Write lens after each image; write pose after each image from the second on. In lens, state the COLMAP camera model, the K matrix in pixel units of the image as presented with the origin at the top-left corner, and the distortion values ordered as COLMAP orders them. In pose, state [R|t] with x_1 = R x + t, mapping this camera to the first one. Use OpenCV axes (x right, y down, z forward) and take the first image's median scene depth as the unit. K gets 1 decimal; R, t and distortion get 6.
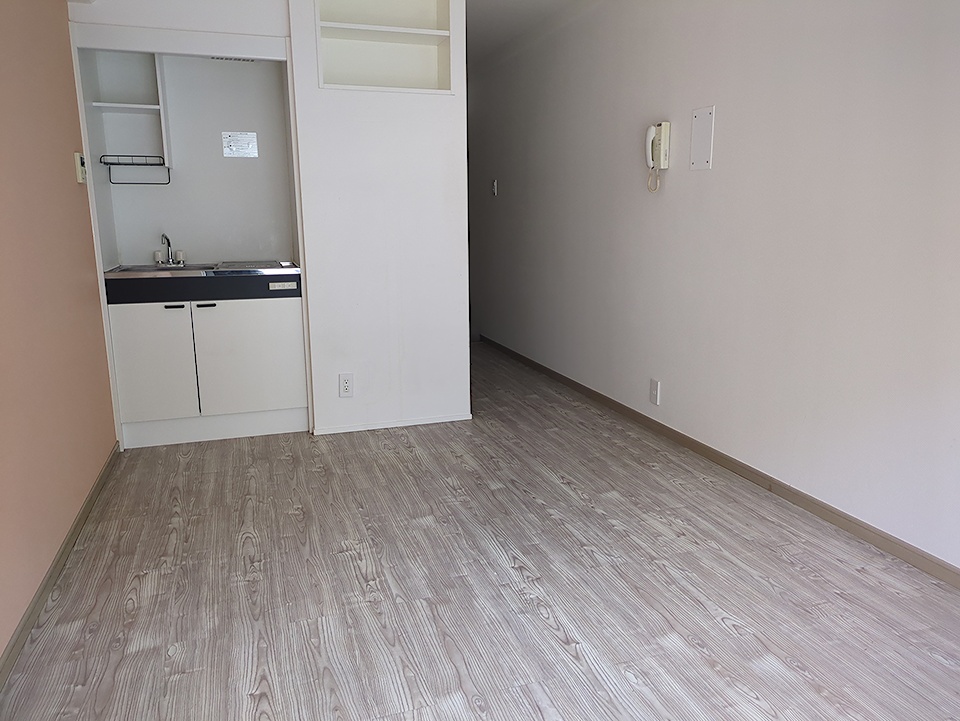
lens RADIAL K [[669.6, 0, 480.0], [0, 669.6, 360.5], [0, 0, 1]] dist [0.008675, -0.033674]
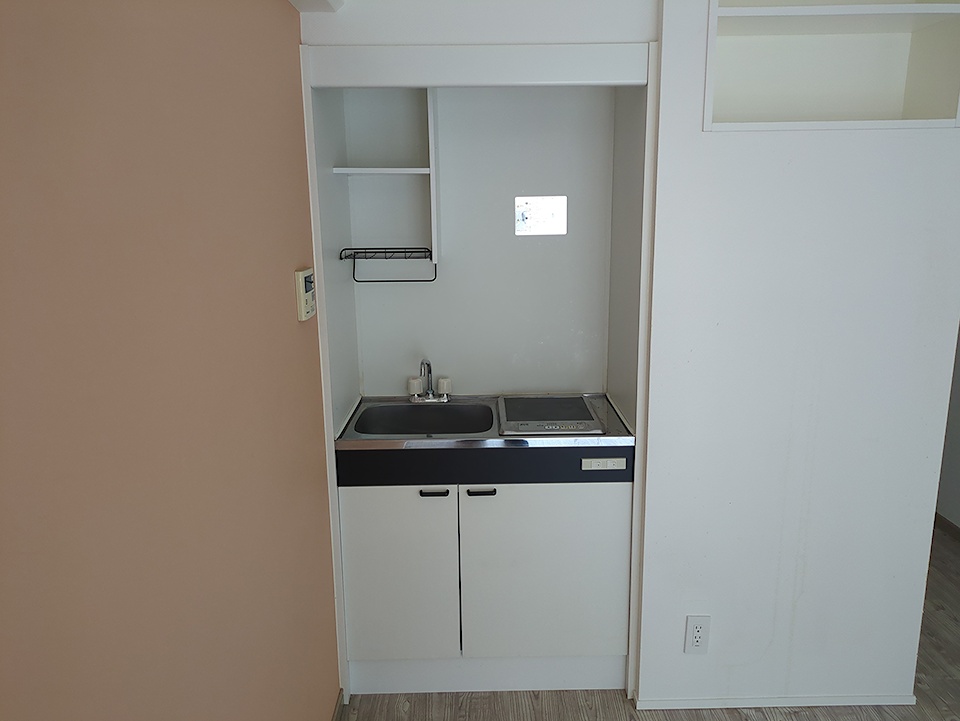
lens RADIAL K [[704.1, 0, 480.0], [0, 704.1, 360.5], [0, 0, 1]] dist [0.001809, -0.000150]
pose [[0.943100, 0.059672, -0.327110, -0.202480], [-0.057126, 0.998215, 0.017393, -0.209785], [0.327565, 0.002283, 0.944826, 0.383298]]
